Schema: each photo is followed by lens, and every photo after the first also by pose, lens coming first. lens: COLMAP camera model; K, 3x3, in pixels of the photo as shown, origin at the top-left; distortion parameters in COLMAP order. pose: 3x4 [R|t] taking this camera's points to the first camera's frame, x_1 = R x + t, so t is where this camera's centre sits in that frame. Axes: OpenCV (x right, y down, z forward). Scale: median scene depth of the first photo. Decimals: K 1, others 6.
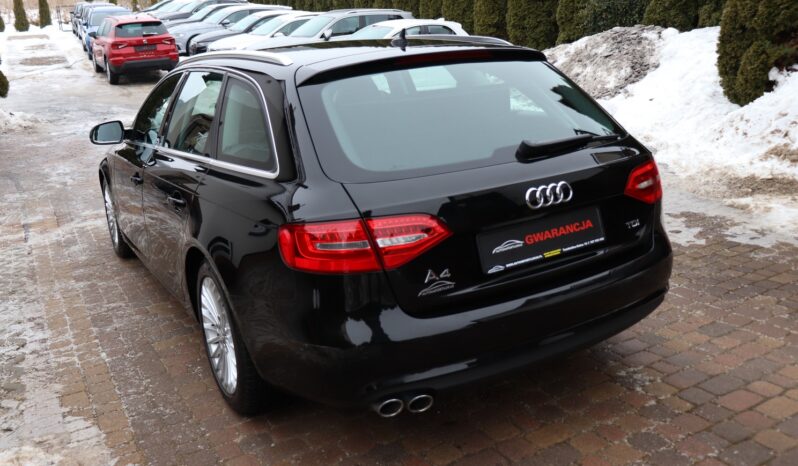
lens RADIAL K [[711.3, 0, 401.1], [0, 711.3, 208.9], [0, 0, 1]] dist [-0.162293, 0.176768]
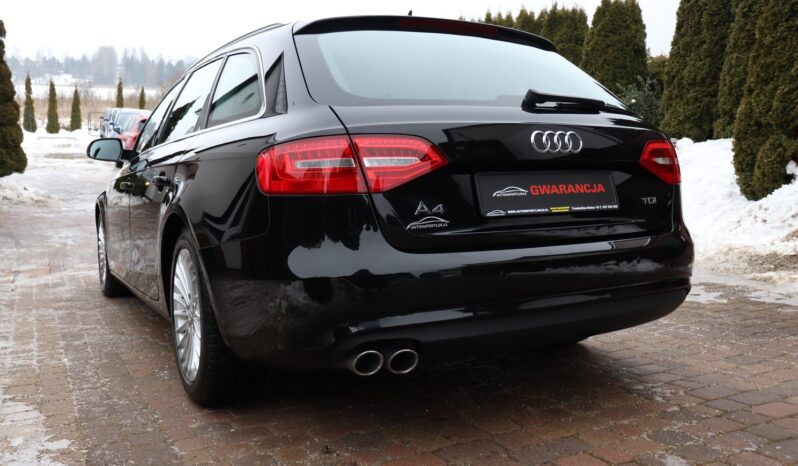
lens RADIAL K [[711.3, 0, 401.1], [0, 711.3, 208.9], [0, 0, 1]] dist [-0.162293, 0.176768]
pose [[0.998474, 0.049839, -0.023804, 0.019954], [-0.053410, 0.981043, -0.186286, 0.140567], [0.014068, 0.187273, 0.982207, 0.068314]]
